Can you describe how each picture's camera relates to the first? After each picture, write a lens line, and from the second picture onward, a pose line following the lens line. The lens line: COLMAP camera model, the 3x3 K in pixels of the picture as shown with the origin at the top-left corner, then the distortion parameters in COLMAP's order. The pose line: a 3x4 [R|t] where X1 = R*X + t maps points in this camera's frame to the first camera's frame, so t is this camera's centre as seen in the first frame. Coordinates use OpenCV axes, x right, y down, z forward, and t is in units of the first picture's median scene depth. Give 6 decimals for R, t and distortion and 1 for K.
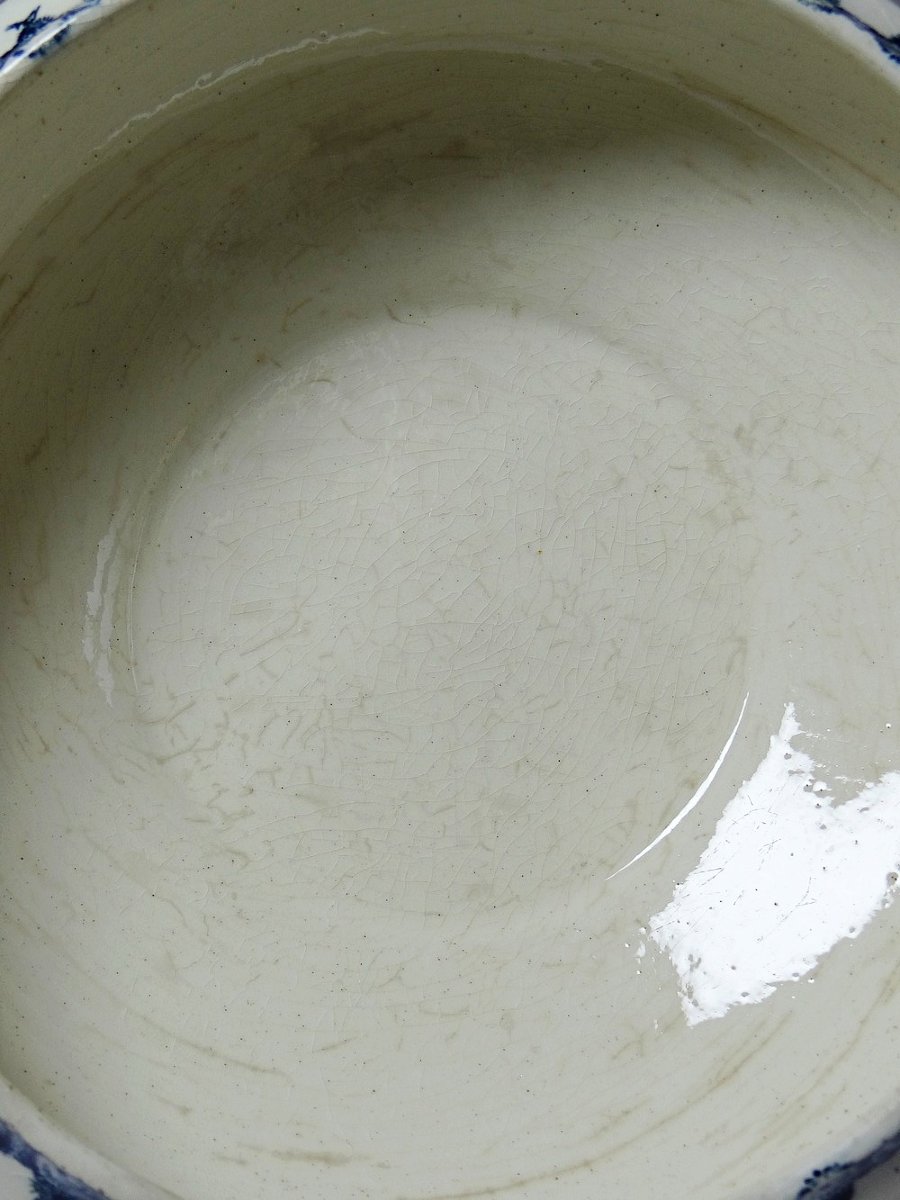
lens RADIAL K [[1488.1, 0, 442.9], [0, 1488.1, 600.2], [0, 0, 1]] dist [-0.006069, 0.000000]
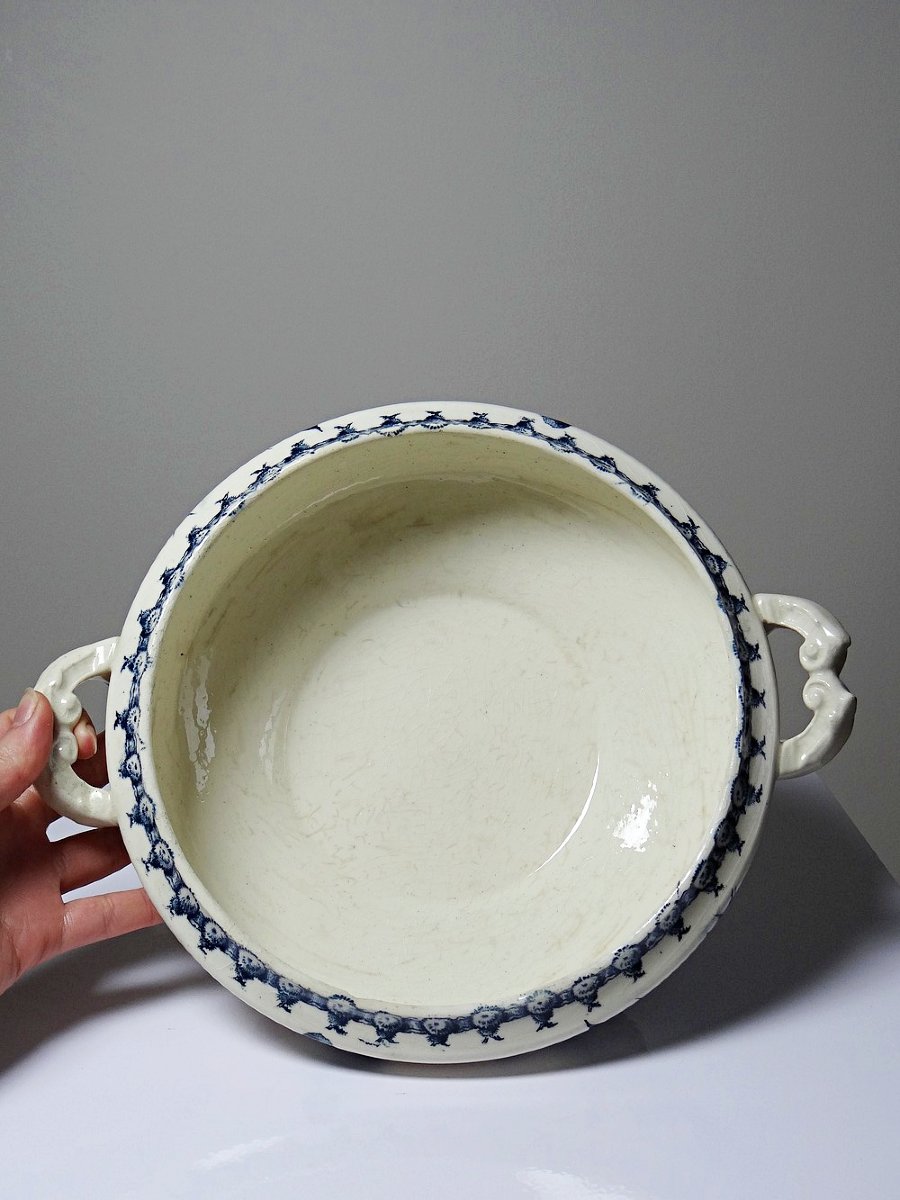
lens RADIAL K [[1488.1, 0, 451.2], [0, 1488.1, 601.7], [0, 0, 1]] dist [-0.006069, 0.000000]
pose [[0.992371, -0.121450, -0.021207, 0.081685], [0.115375, 0.975473, -0.187461, 0.196194], [0.043454, 0.183584, 0.982043, -1.002273]]
